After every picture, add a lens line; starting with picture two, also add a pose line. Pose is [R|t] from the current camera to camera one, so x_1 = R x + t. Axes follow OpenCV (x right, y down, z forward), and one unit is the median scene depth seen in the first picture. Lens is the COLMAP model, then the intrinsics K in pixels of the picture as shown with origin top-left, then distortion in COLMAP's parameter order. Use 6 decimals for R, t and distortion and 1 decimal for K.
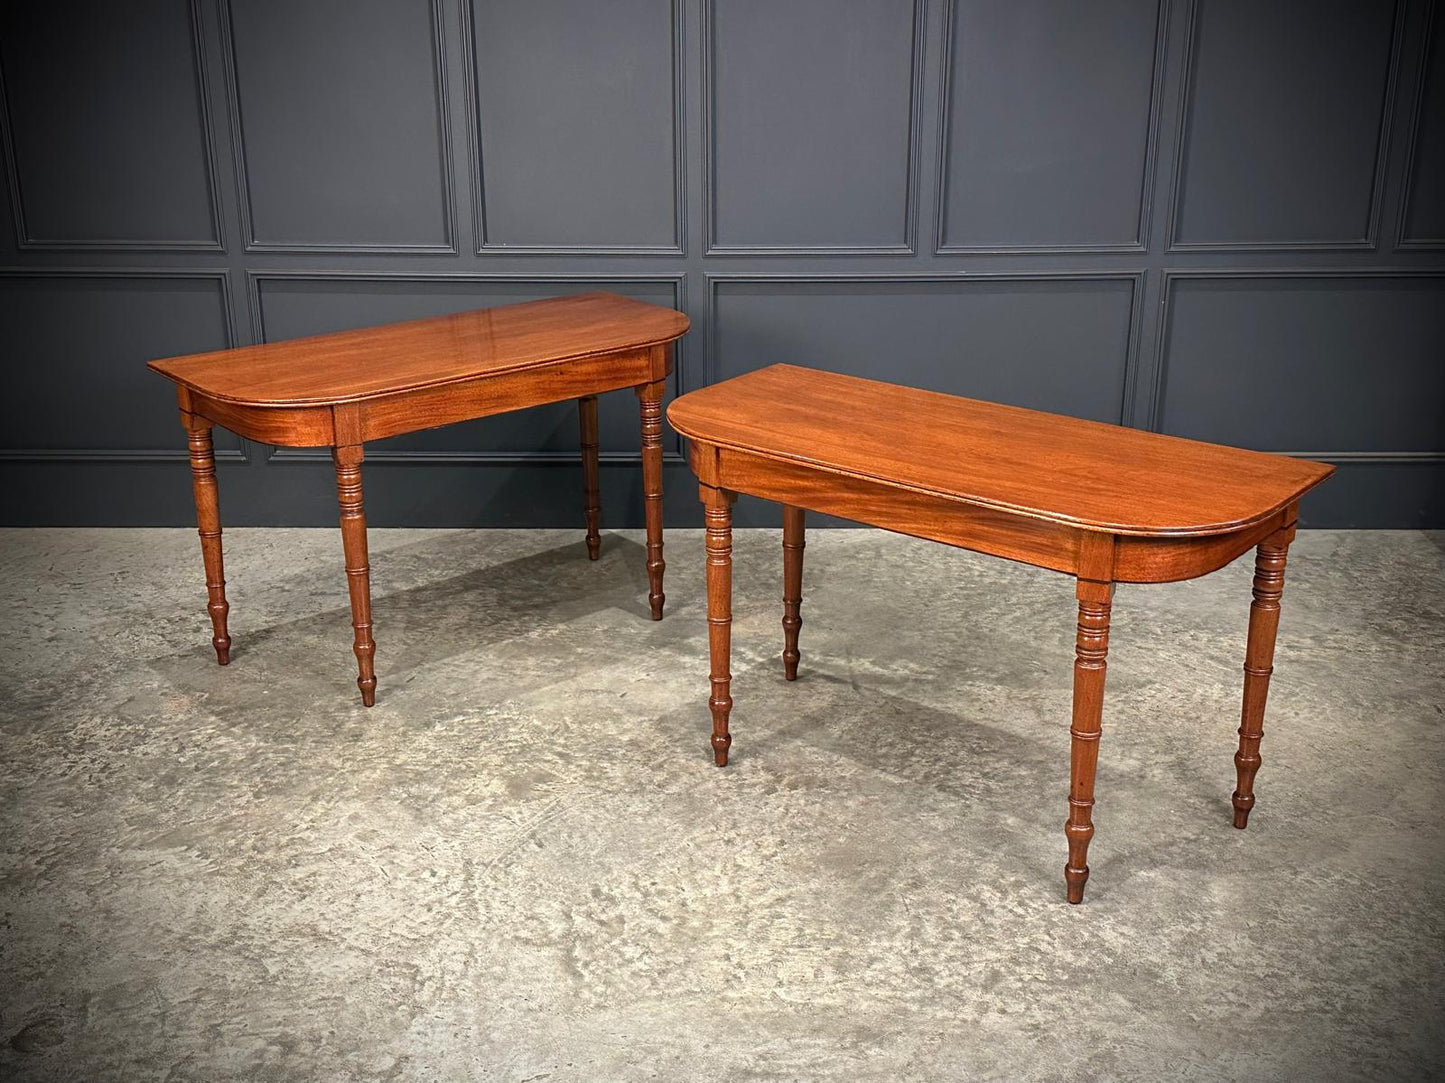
lens RADIAL K [[1691.2, 0, 721.5], [0, 1691.2, 545.4], [0, 0, 1]] dist [0.193356, -0.387711]
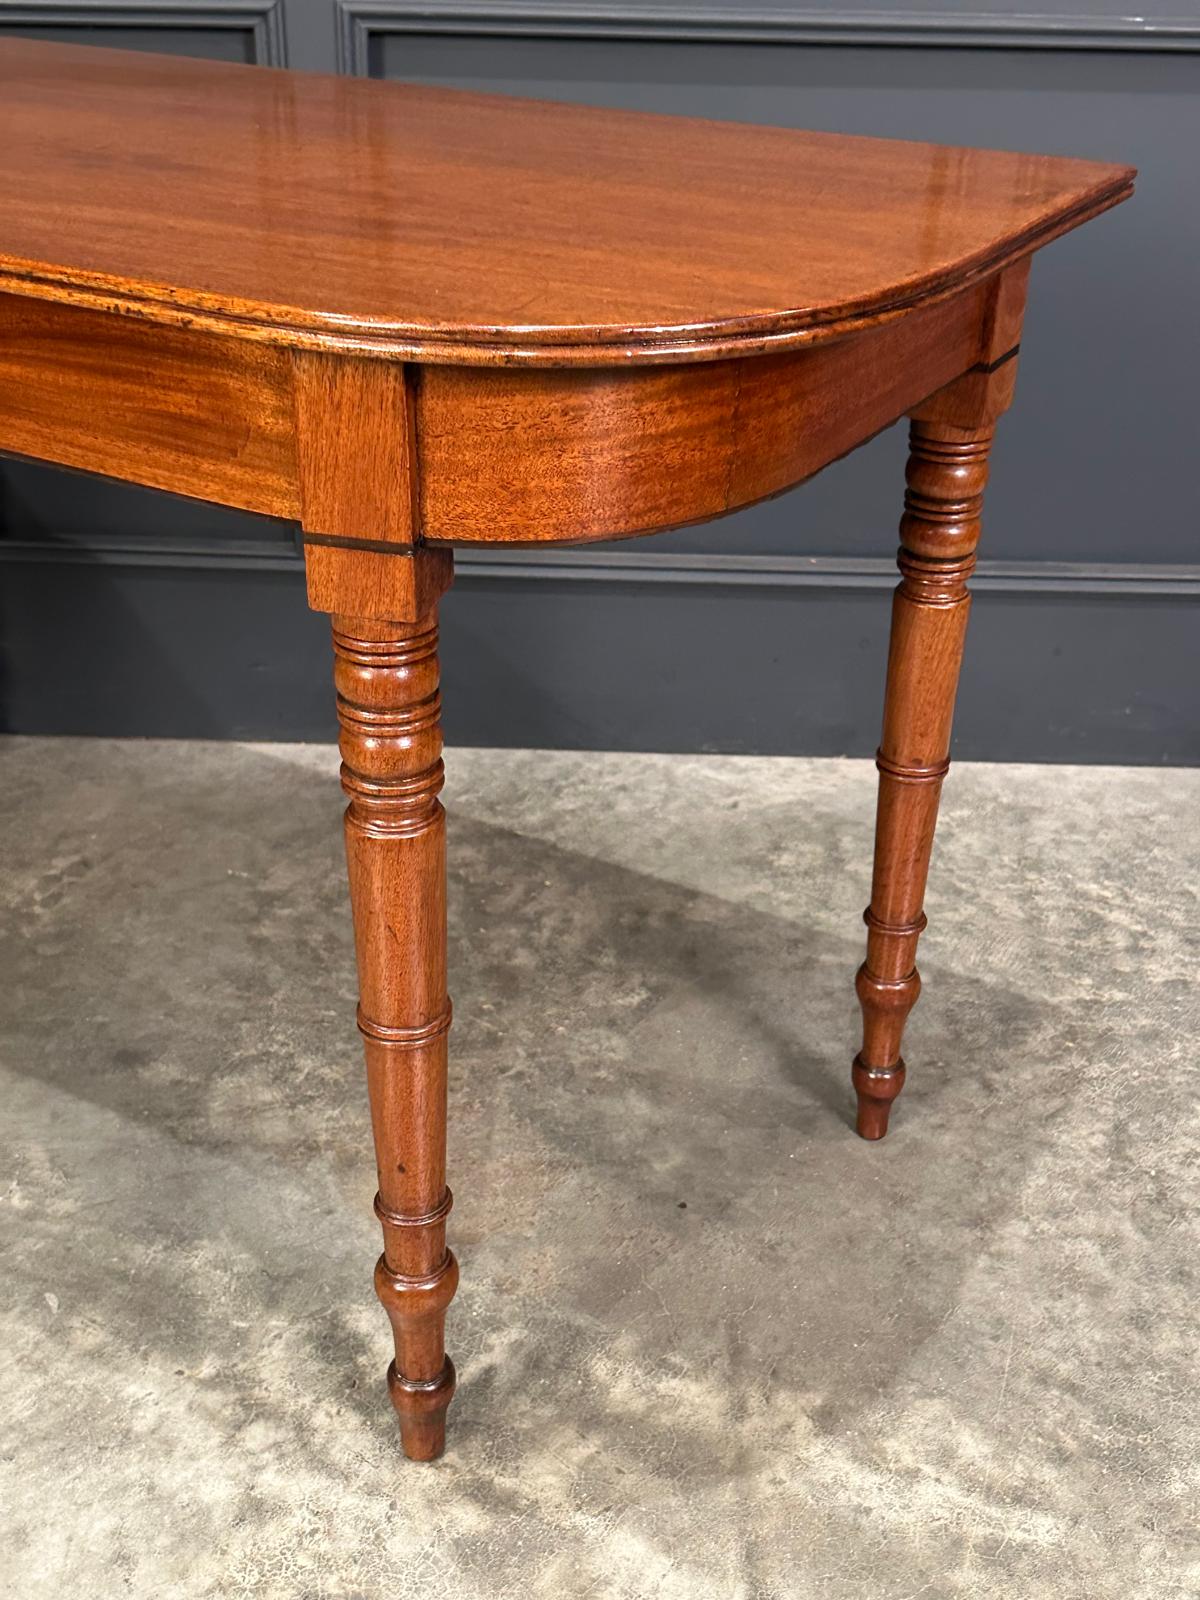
lens RADIAL K [[1828.1, 0, 624.3], [0, 1828.1, 802.7], [0, 0, 1]] dist [0.196832, -0.427810]
pose [[0.999664, 0.024608, 0.008085, 0.055750], [-0.025558, 0.987819, 0.153493, -0.080022], [-0.004210, -0.153648, 0.988117, 0.768215]]
